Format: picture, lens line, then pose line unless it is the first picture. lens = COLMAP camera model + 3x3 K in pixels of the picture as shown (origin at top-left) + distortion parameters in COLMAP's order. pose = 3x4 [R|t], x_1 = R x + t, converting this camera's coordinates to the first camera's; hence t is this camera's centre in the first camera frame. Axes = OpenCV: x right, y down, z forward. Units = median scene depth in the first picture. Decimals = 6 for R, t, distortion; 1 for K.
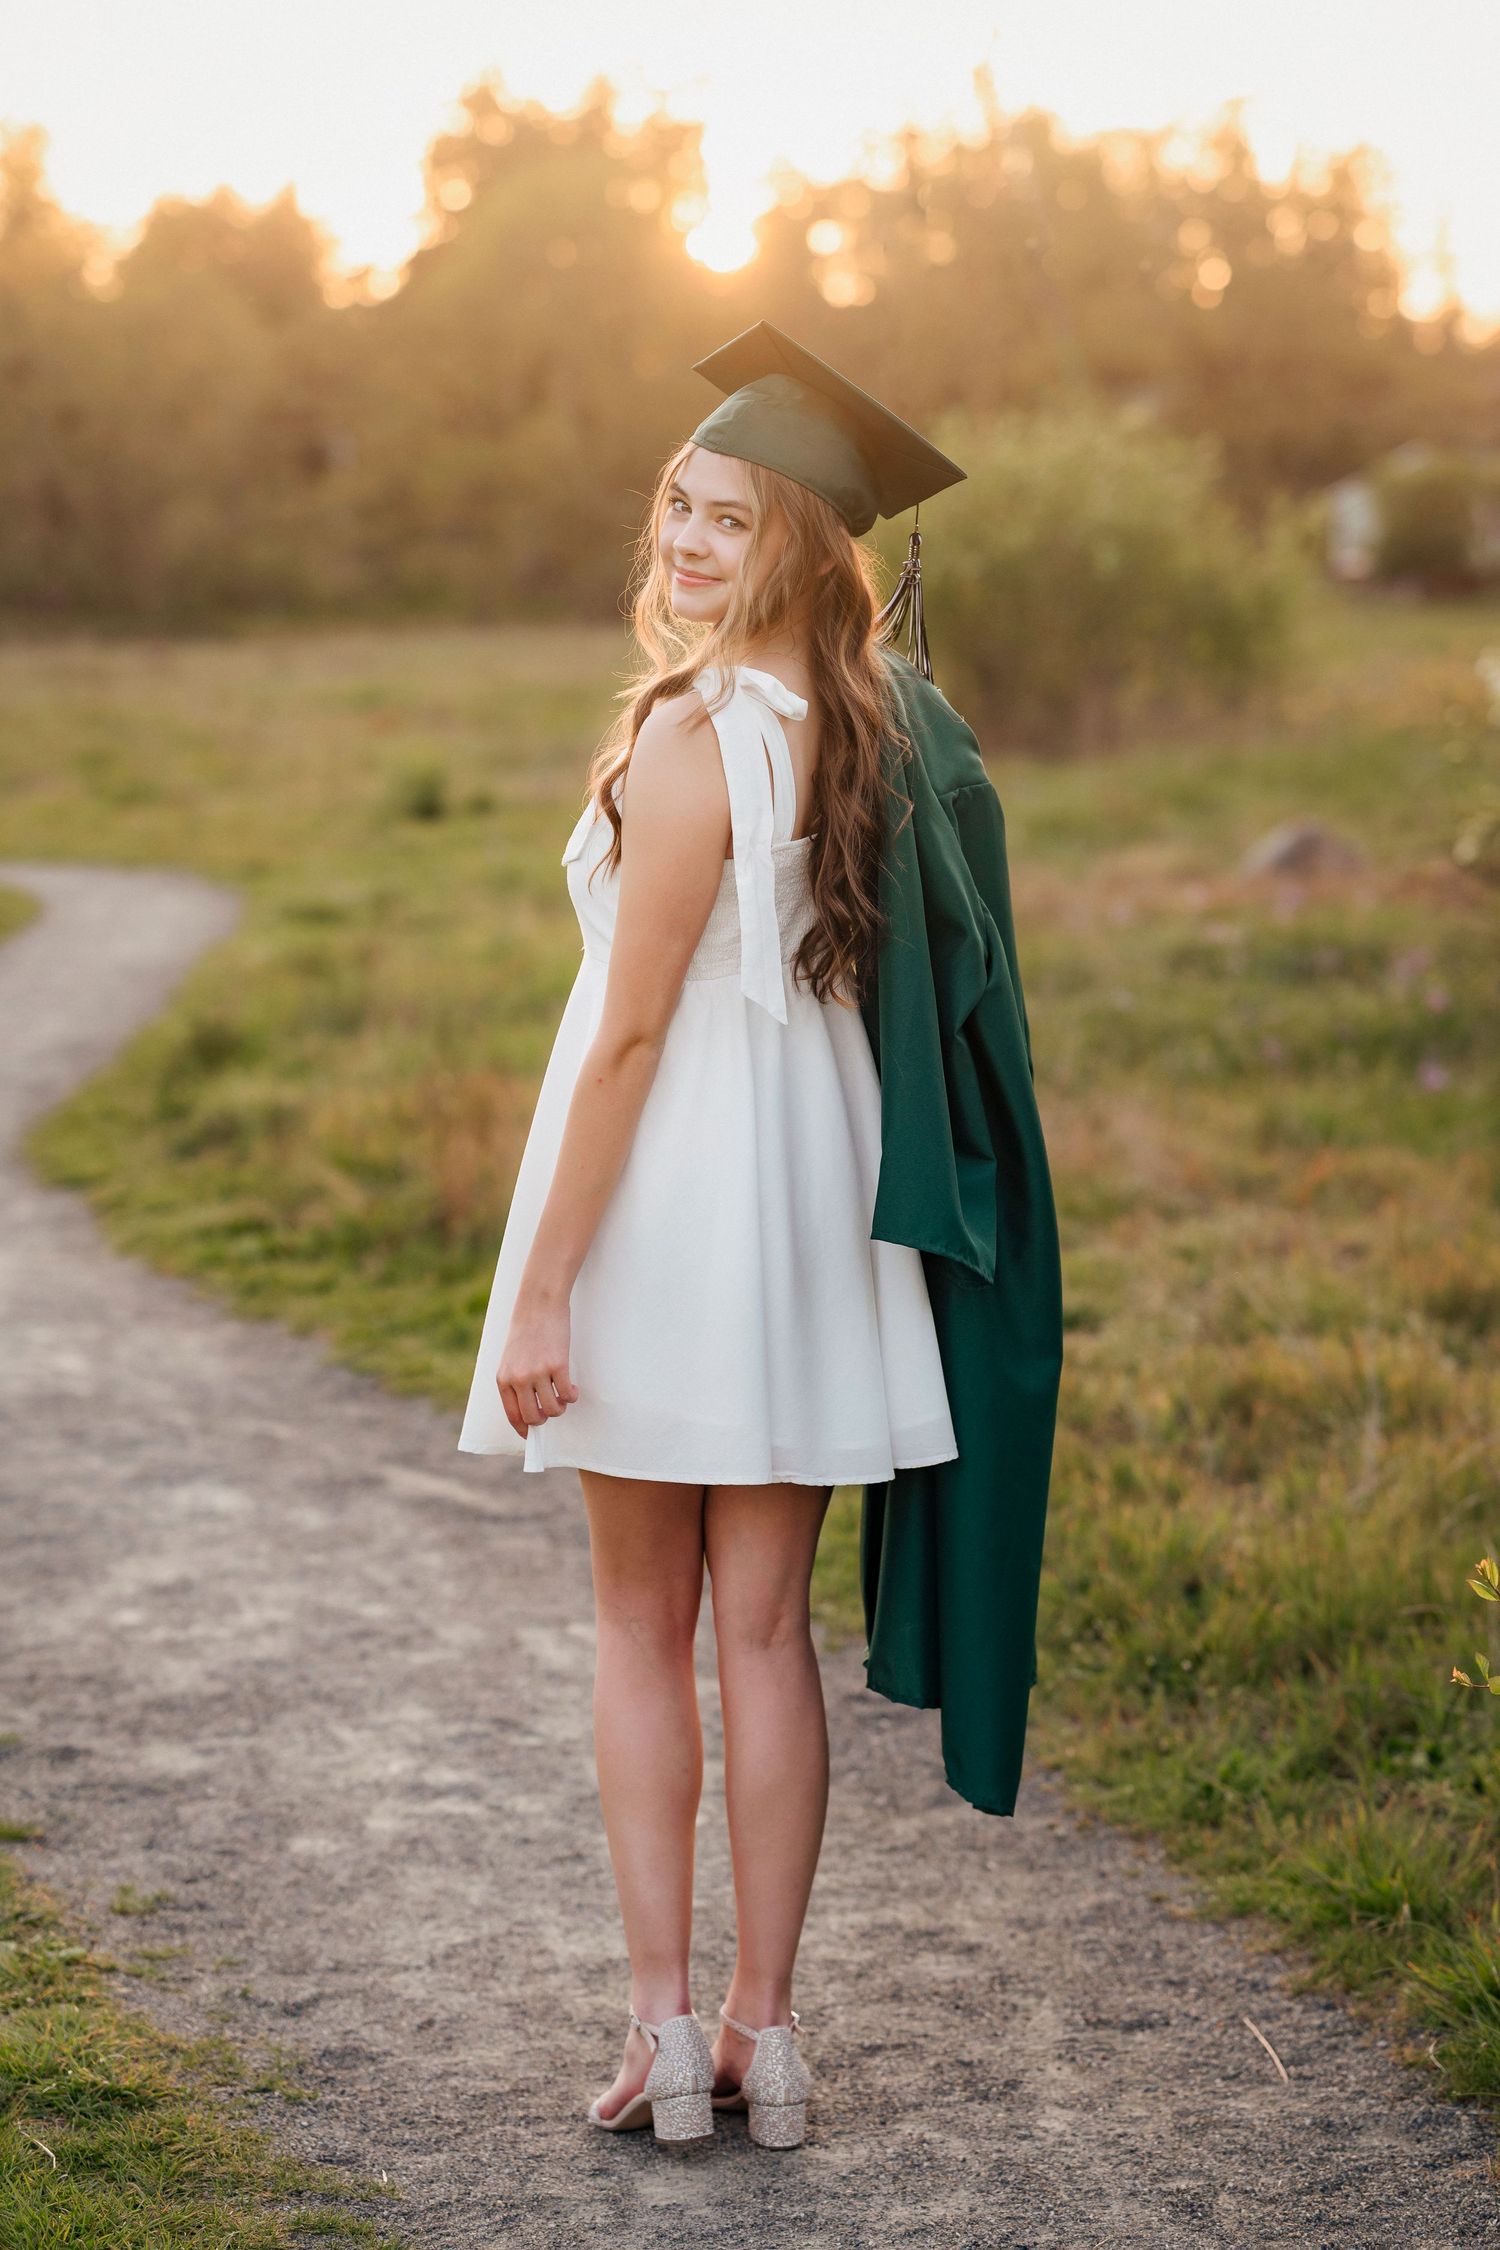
lens RADIAL K [[5339.4, 0, 750.0], [0, 5339.4, 1125.0], [0, 0, 1]] dist [-0.005674, -0.070780]
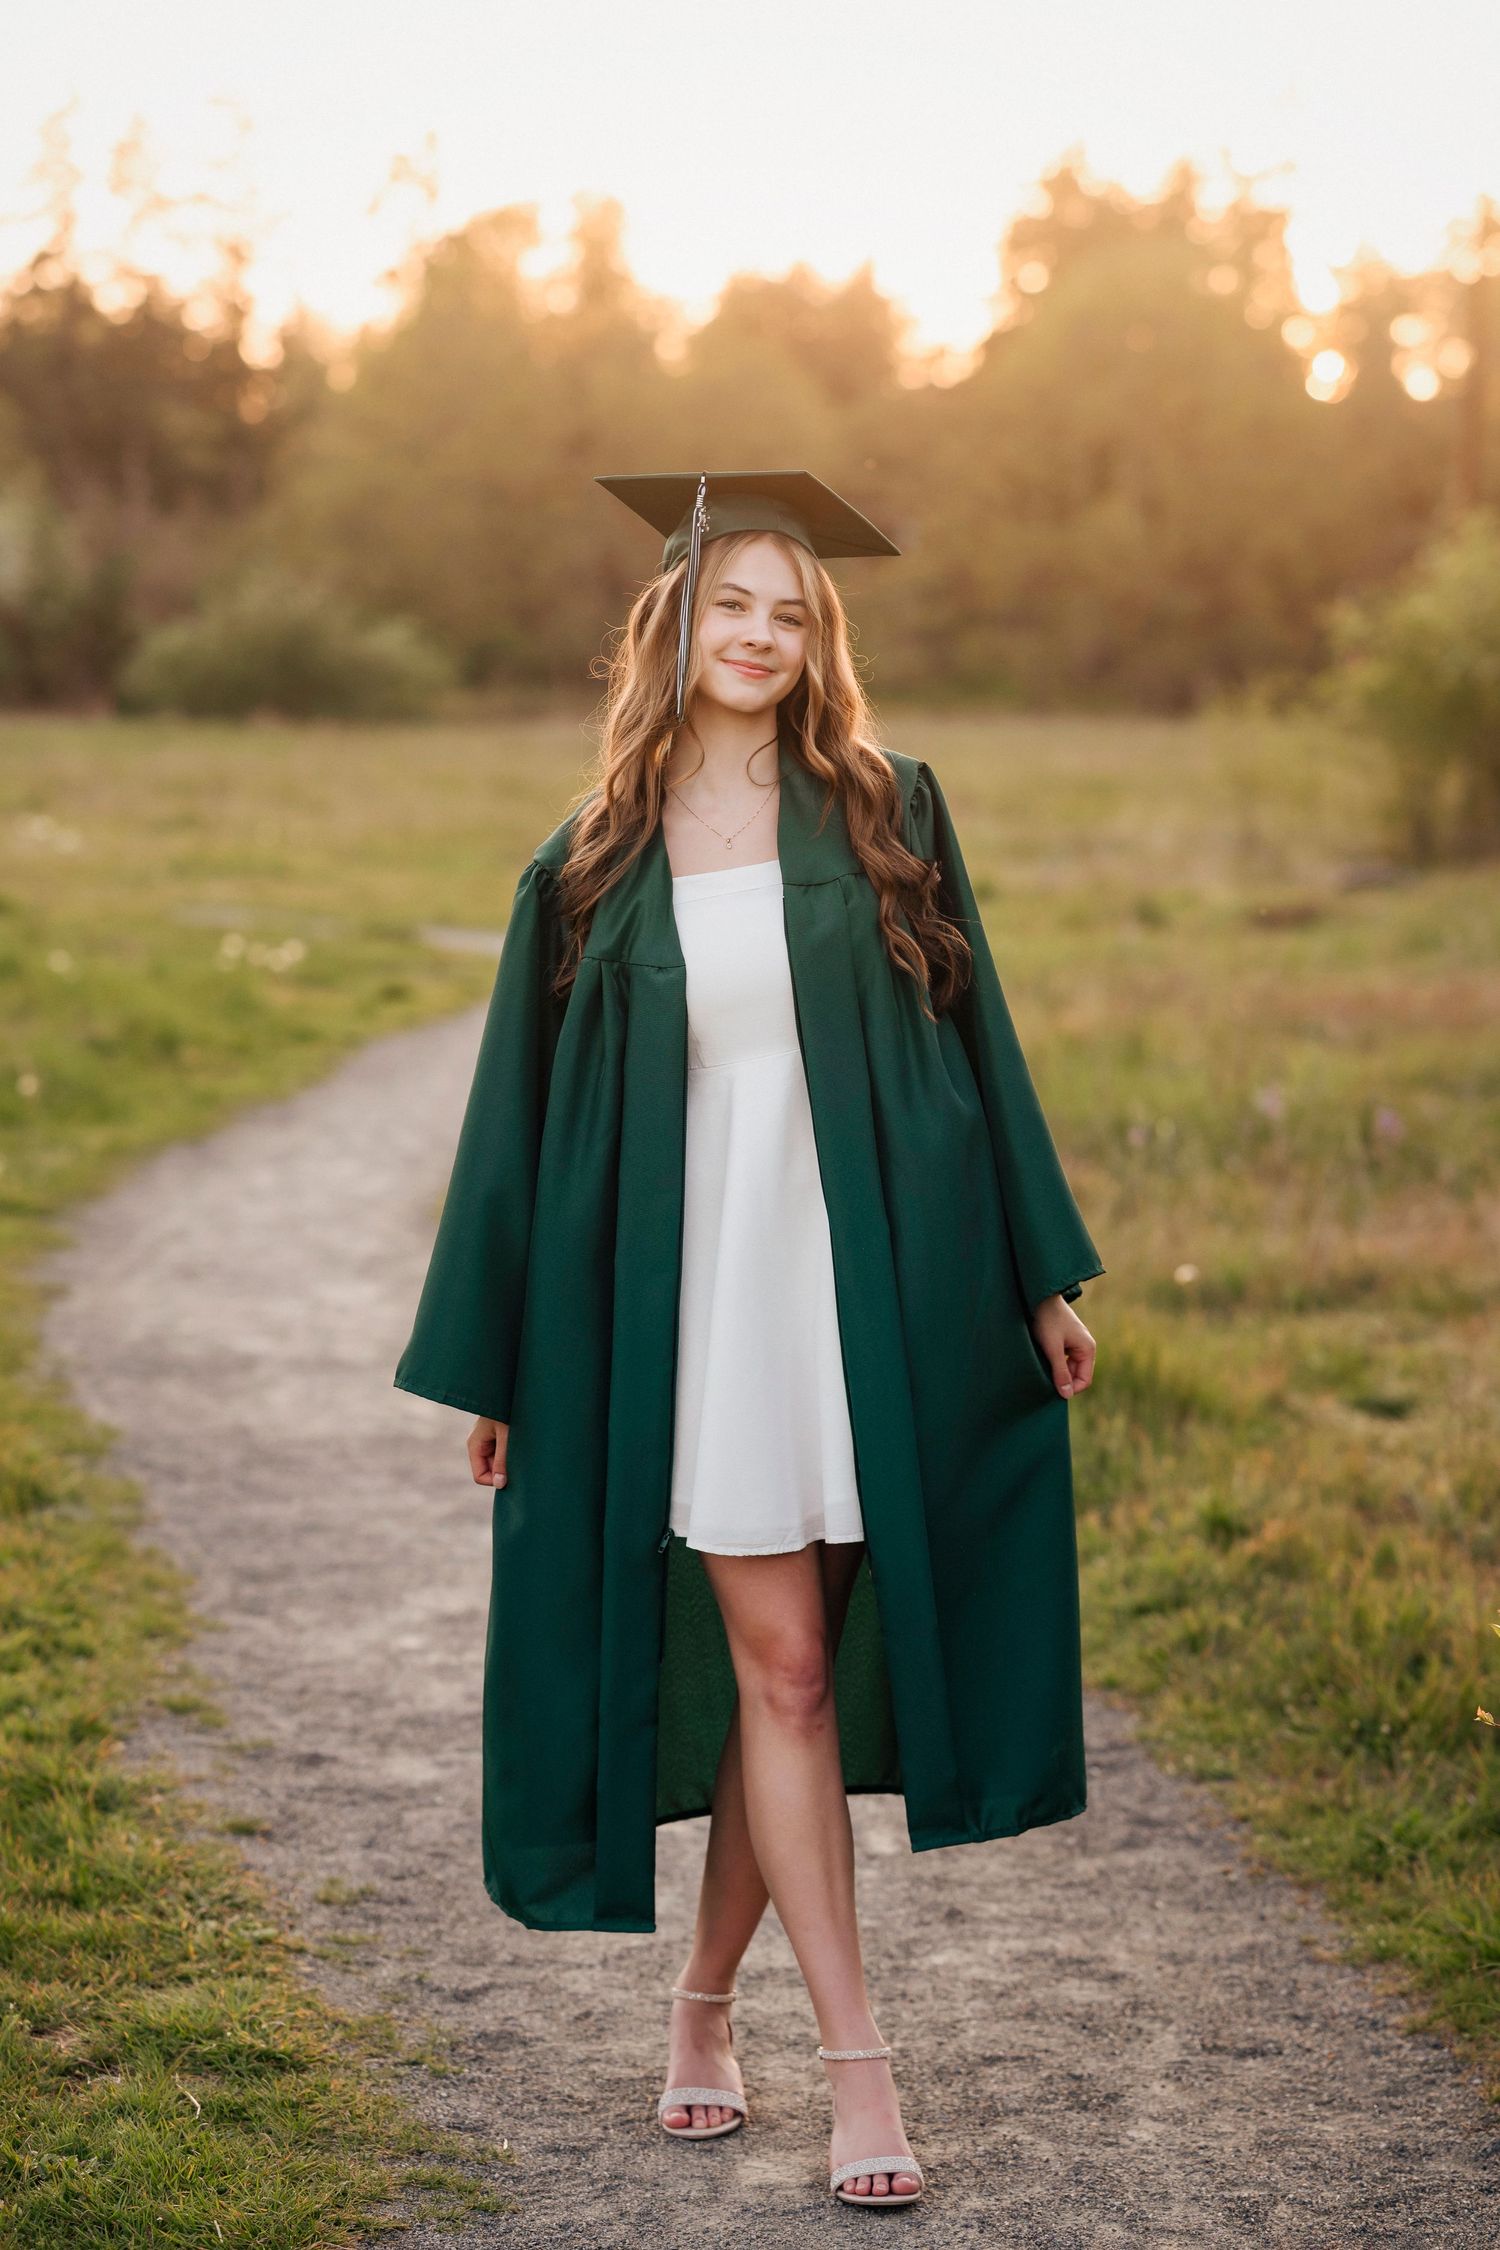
lens RADIAL K [[5421.7, 0, 750.0], [0, 5421.7, 1125.0], [0, 0, 1]] dist [-0.020613, 0.023568]
pose [[0.994140, 0.038367, -0.101065, 0.066828], [-0.040122, 0.999076, -0.015392, 0.005717], [0.100381, 0.019357, 0.994761, -0.066566]]
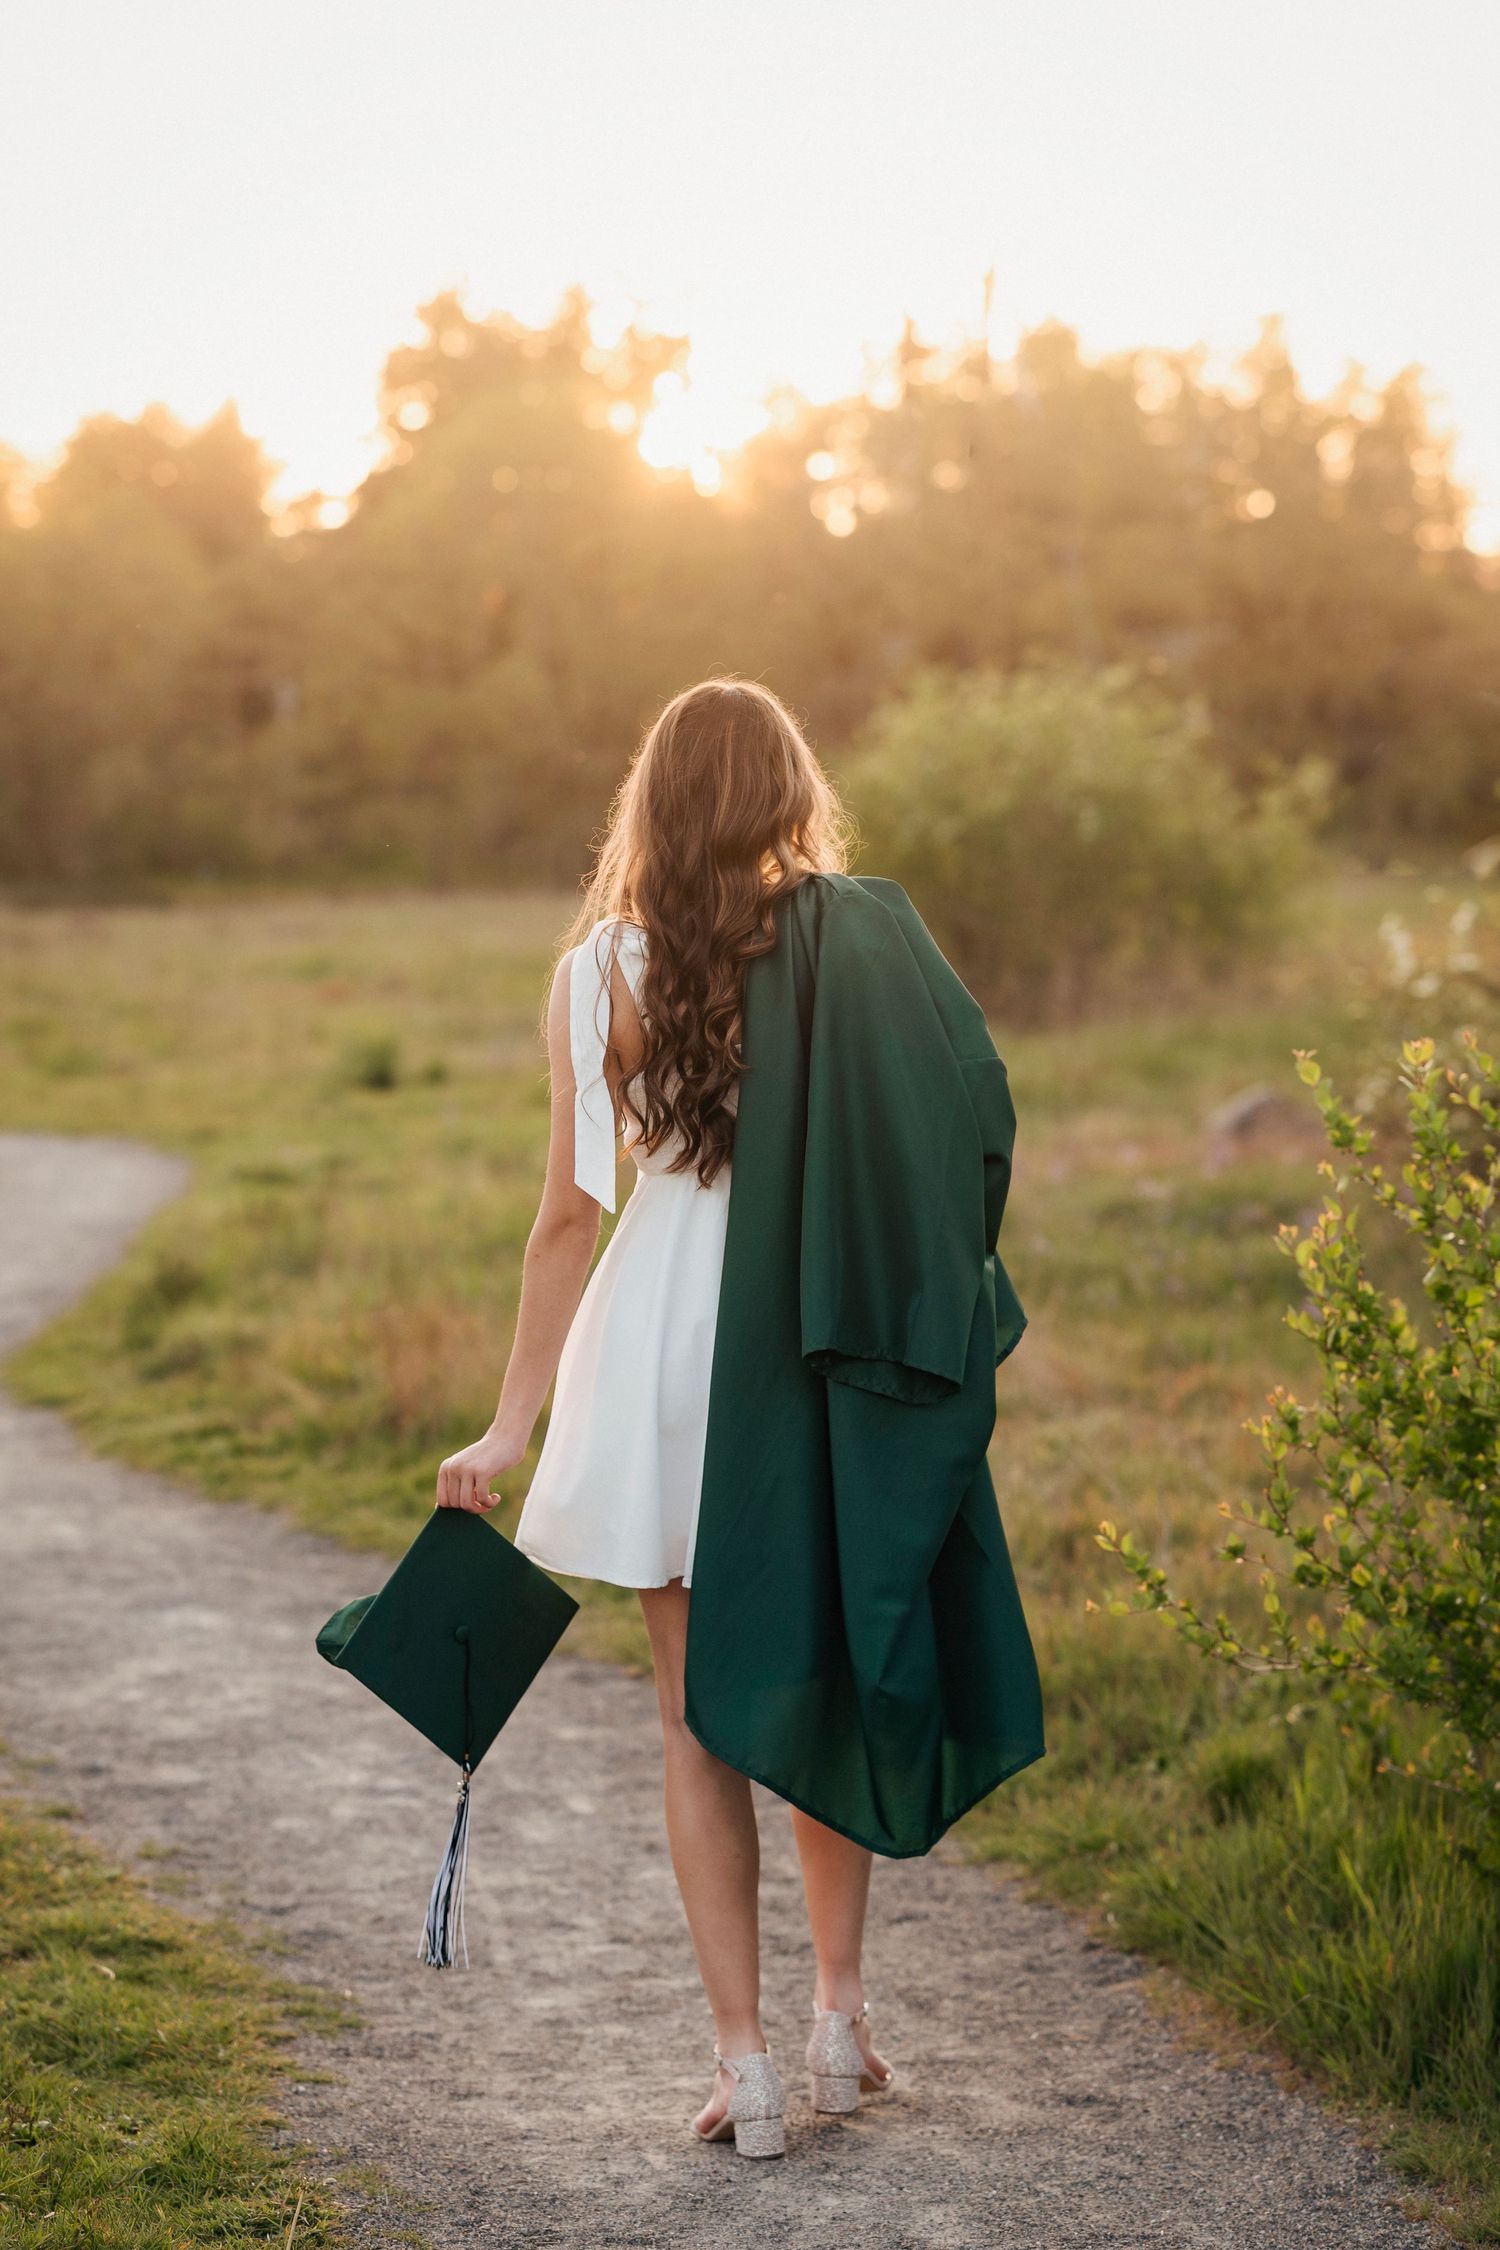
lens RADIAL K [[5969.1, 0, 750.0], [0, 5969.1, 1125.0], [0, 0, 1]] dist [0.060812, -0.181265]
pose [[0.999989, 0.004274, 0.002118, 0.025987], [-0.004153, 0.998517, -0.054286, 0.044649], [-0.002347, 0.054277, 0.998523, -0.461121]]
